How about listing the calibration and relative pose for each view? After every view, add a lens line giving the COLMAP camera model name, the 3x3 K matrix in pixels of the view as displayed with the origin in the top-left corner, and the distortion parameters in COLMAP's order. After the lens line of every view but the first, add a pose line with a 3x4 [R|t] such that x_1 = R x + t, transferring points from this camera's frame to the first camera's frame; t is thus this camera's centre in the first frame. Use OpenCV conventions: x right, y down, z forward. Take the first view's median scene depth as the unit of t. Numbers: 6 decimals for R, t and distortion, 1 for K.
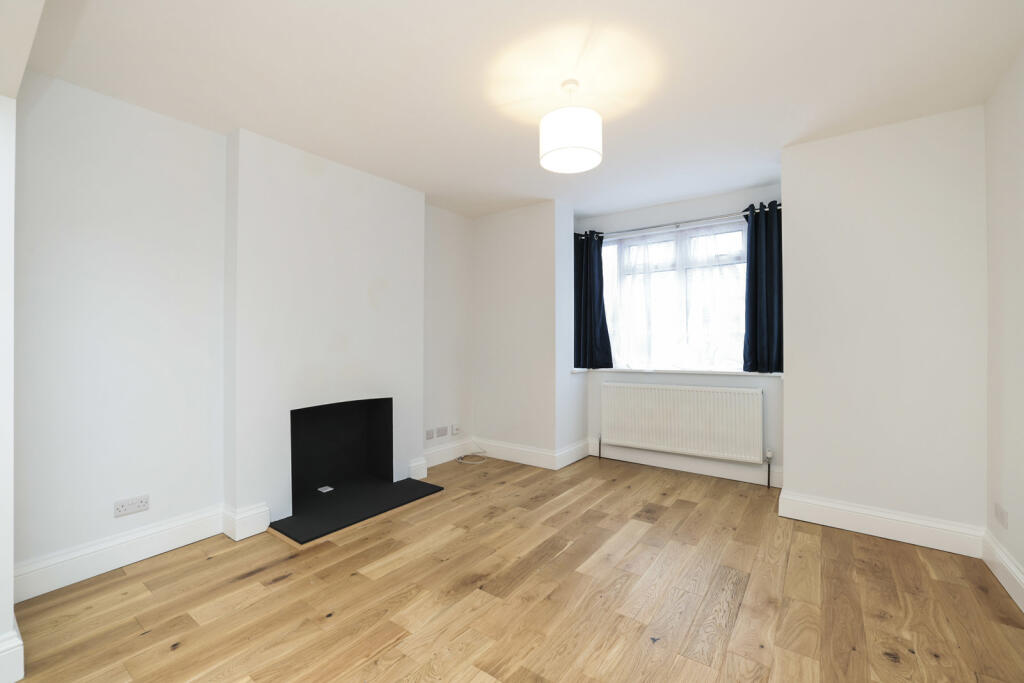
lens RADIAL K [[441.1, 0, 513.2], [0, 441.1, 343.3], [0, 0, 1]] dist [-0.000436, 0.000155]
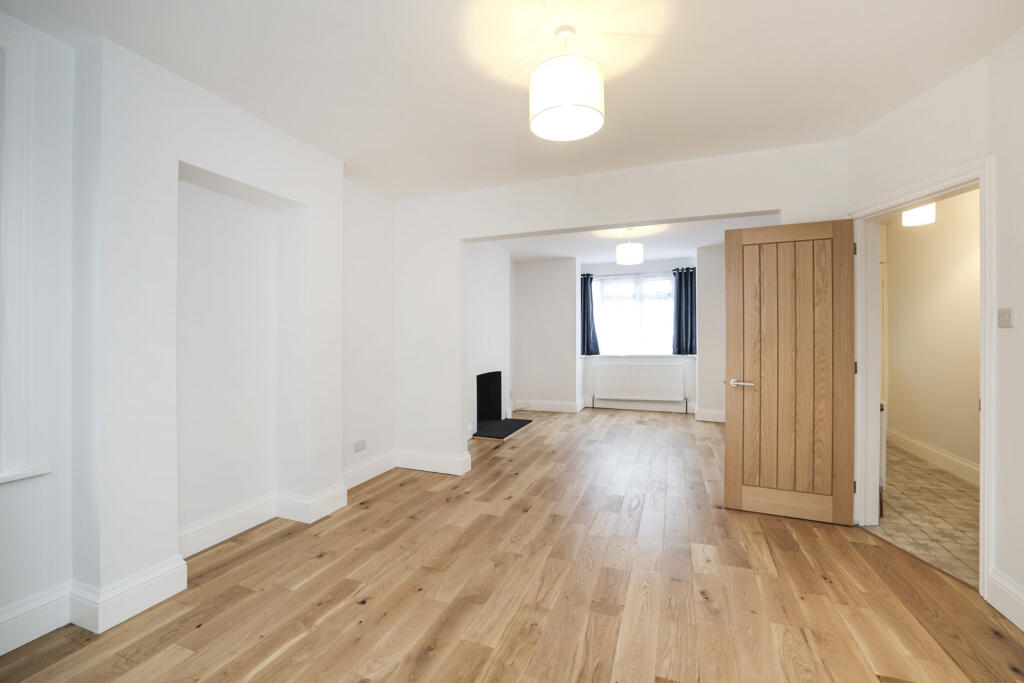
lens RADIAL K [[441.1, 0, 508.4], [0, 441.1, 339.7], [0, 0, 1]] dist [-0.000436, 0.000155]
pose [[0.963491, 0.002079, 0.267734, -0.626438], [-0.000229, 0.999976, -0.006939, 0.011377], [-0.267742, 0.006624, 0.963468, -0.599203]]
